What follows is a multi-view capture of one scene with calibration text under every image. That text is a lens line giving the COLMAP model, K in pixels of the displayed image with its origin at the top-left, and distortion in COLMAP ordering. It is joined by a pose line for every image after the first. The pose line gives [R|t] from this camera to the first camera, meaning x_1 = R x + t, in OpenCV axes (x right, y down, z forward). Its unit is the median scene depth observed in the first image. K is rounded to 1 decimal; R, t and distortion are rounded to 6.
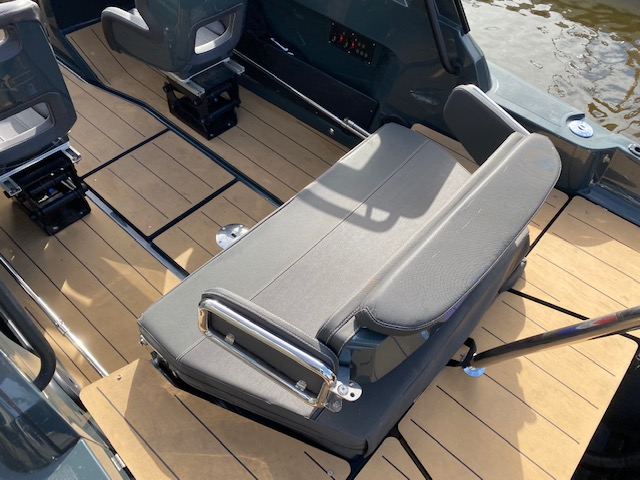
lens RADIAL K [[493.1, 0, 320.9], [0, 493.1, 236.9], [0, 0, 1]] dist [0.019372, 0.004381]
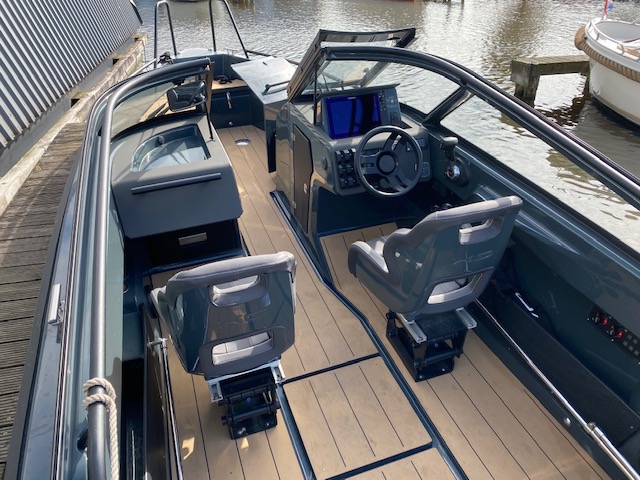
lens RADIAL K [[493.1, 0, 320.9], [0, 493.1, 236.9], [0, 0, 1]] dist [0.019372, 0.004381]
pose [[0.875334, 0.214660, -0.433257, -0.045795], [-0.335268, 0.915116, -0.223961, -0.184784], [0.348404, 0.341298, 0.873001, 0.058710]]
